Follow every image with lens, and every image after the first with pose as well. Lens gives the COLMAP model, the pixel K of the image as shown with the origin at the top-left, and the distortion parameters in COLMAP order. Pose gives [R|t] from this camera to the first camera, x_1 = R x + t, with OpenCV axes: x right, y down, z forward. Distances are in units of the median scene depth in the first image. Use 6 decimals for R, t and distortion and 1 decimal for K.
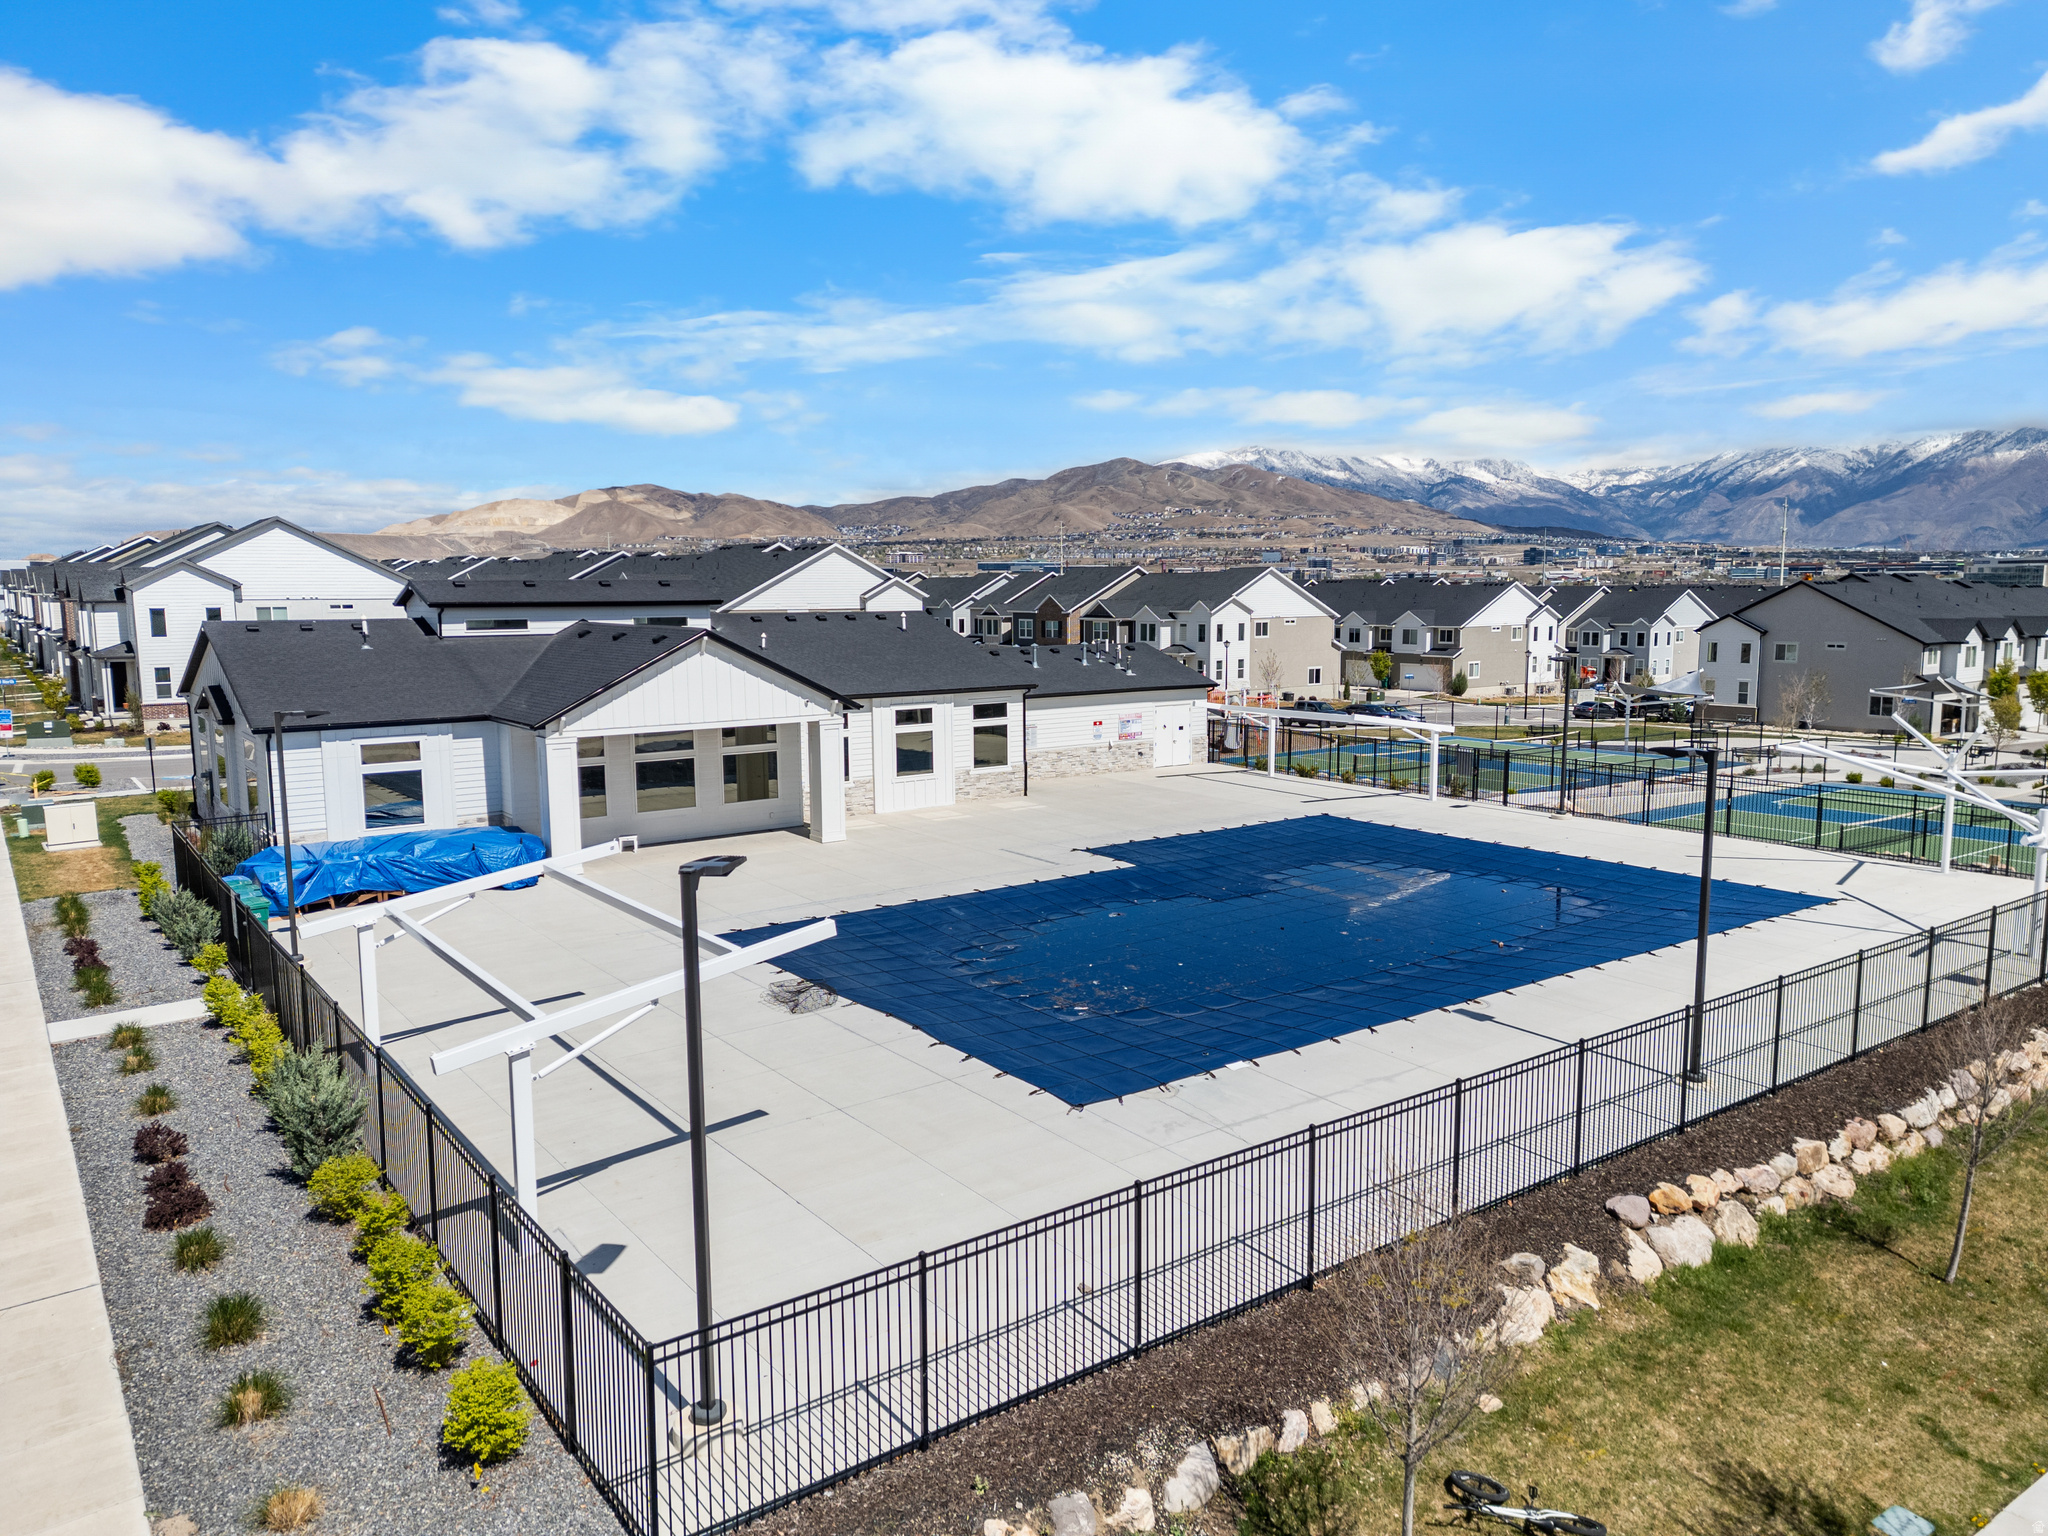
lens RADIAL K [[1418.4, 0, 1026.1], [0, 1418.4, 774.7], [0, 0, 1]] dist [0.098910, -0.101397]
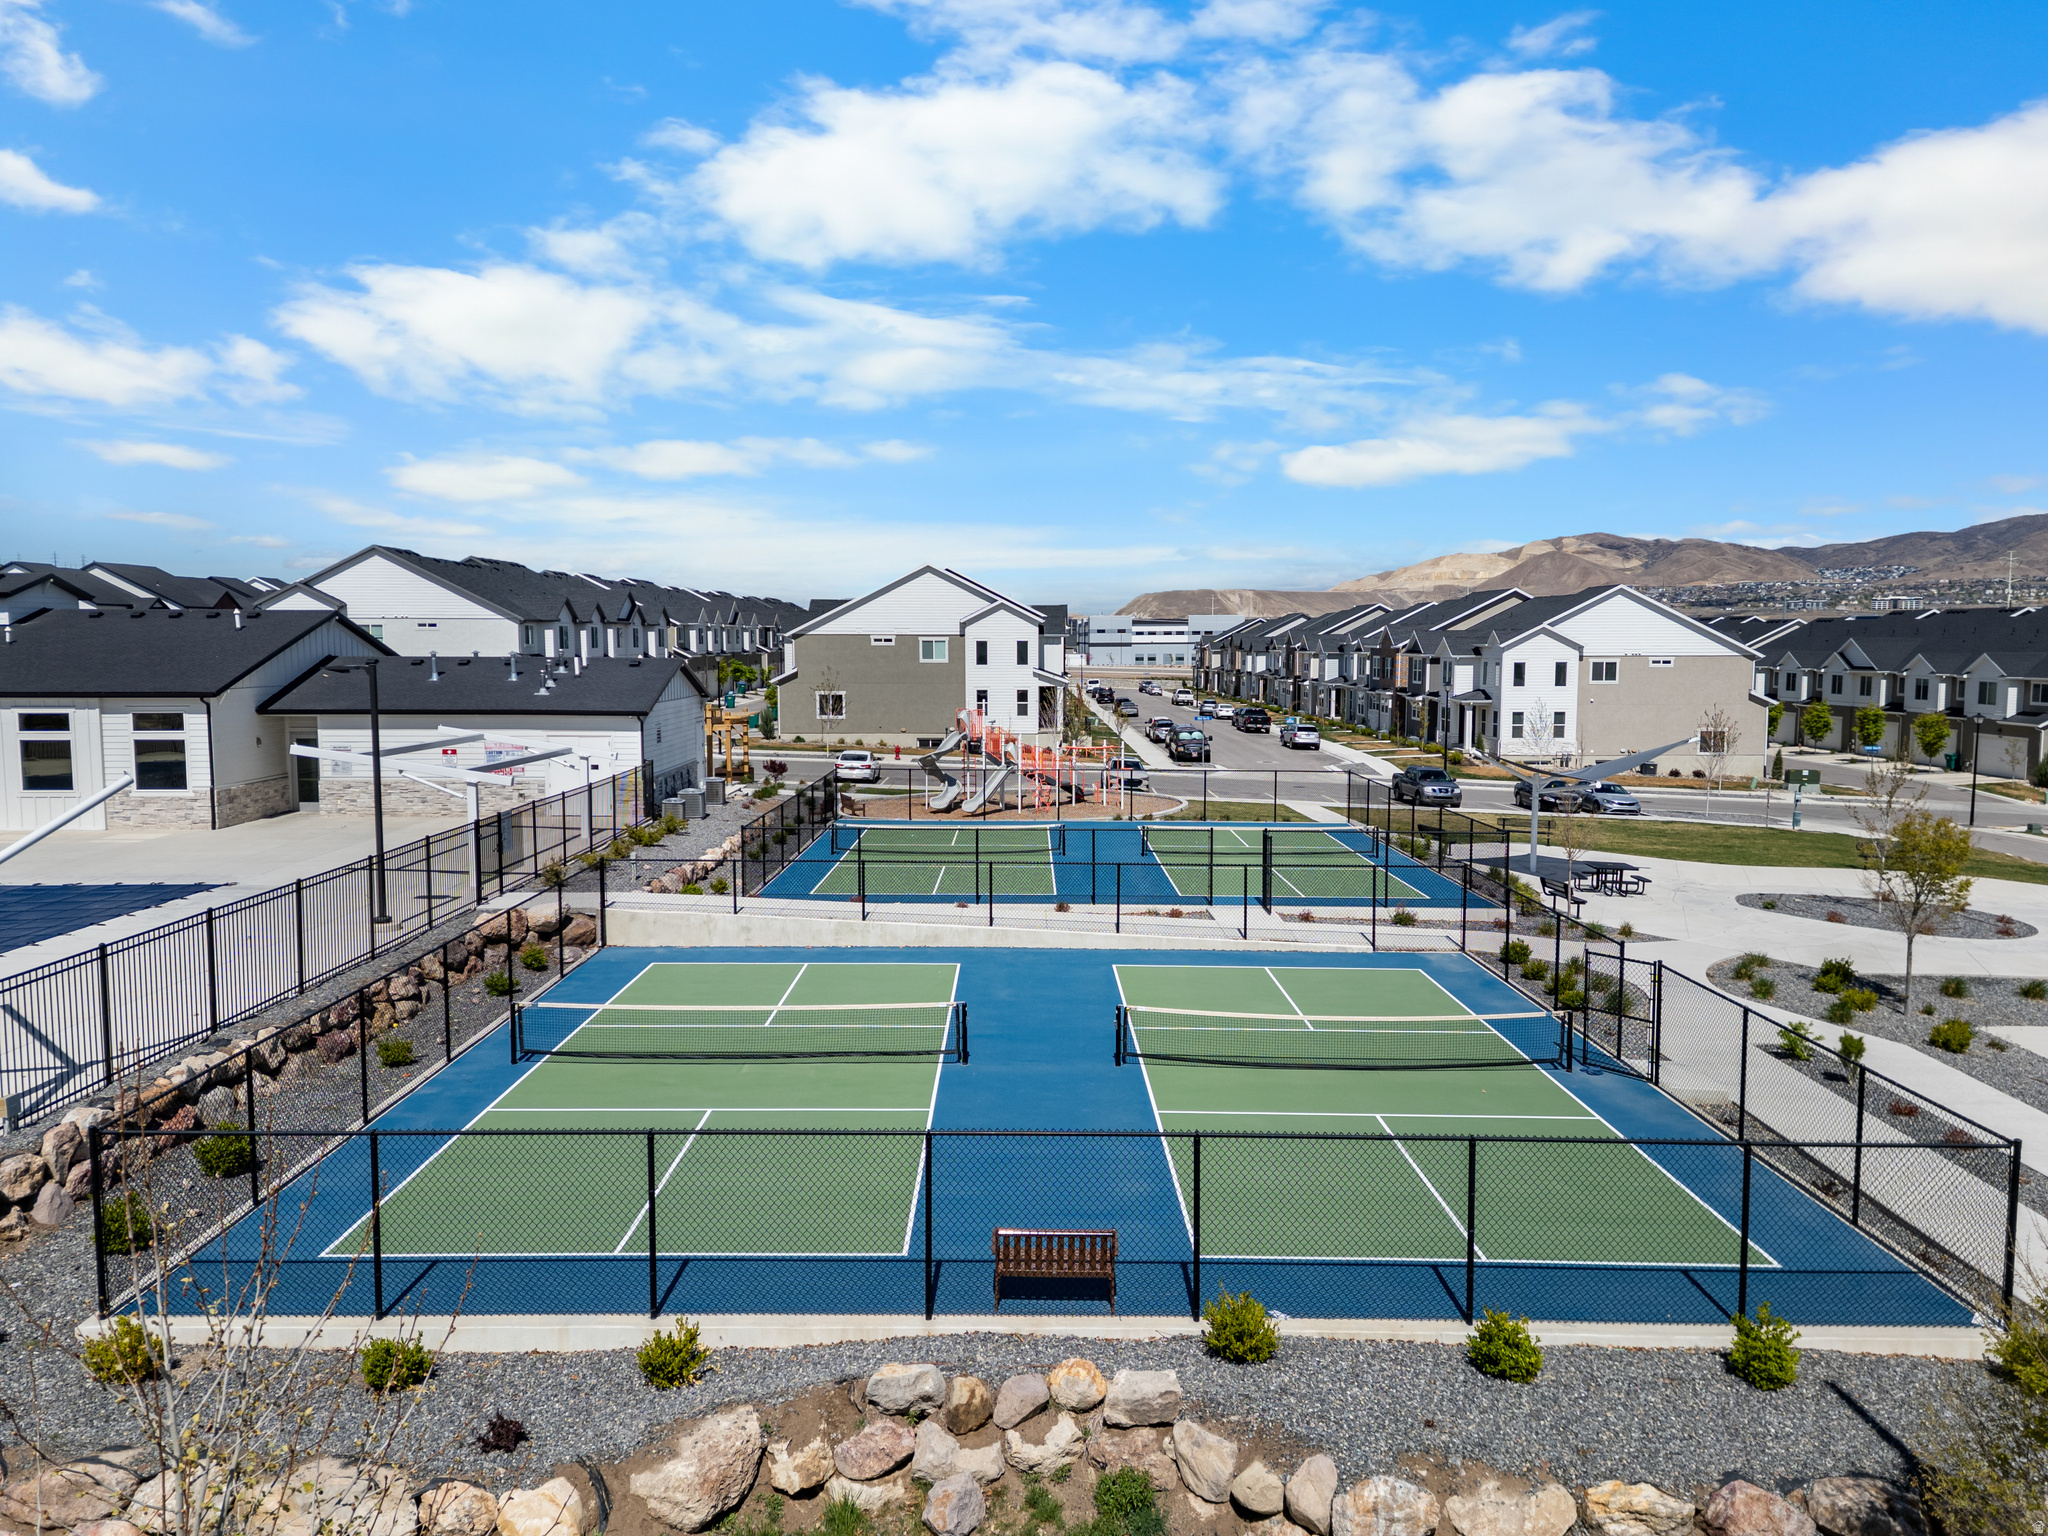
lens RADIAL K [[1418.4, 0, 1026.1], [0, 1418.4, 774.7], [0, 0, 1]] dist [0.098910, -0.101397]
pose [[0.805886, 0.062413, -0.588772, 0.328441], [-0.083629, 0.996458, -0.008838, -0.018407], [0.586135, 0.056360, 0.808251, 0.228844]]
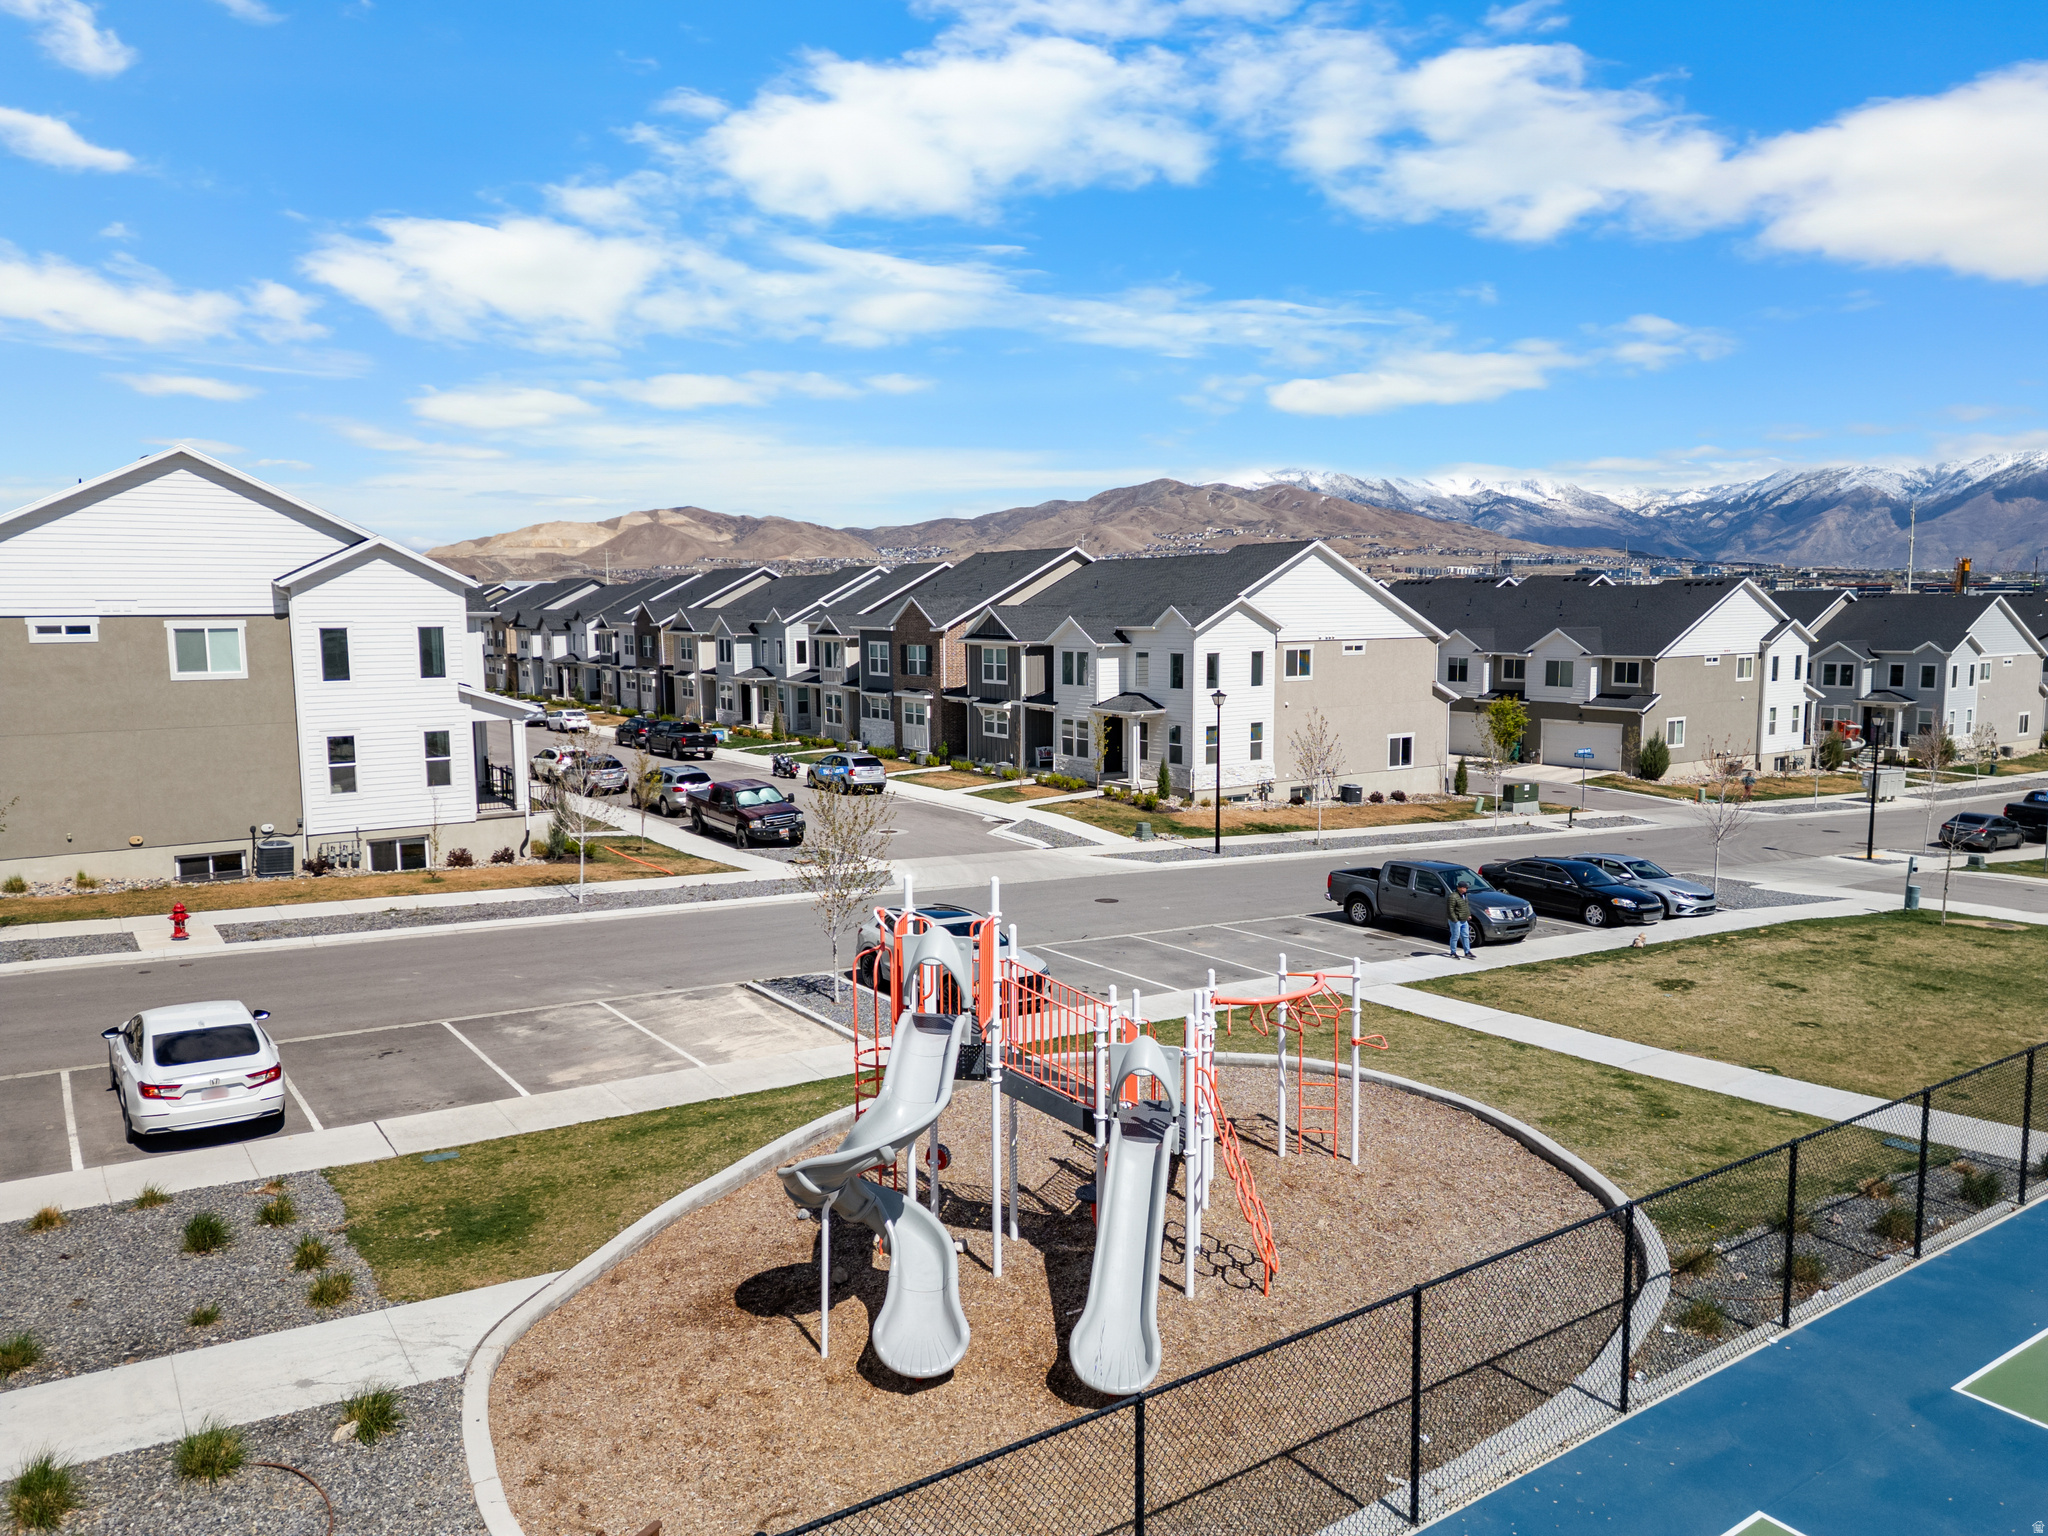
lens RADIAL K [[1418.4, 0, 1026.1], [0, 1418.4, 774.7], [0, 0, 1]] dist [0.098910, -0.101397]
pose [[0.999574, 0.003545, -0.028964, 0.076042], [-0.003978, 0.999881, -0.014915, -0.049571], [0.028907, 0.015023, 0.999469, 0.446627]]
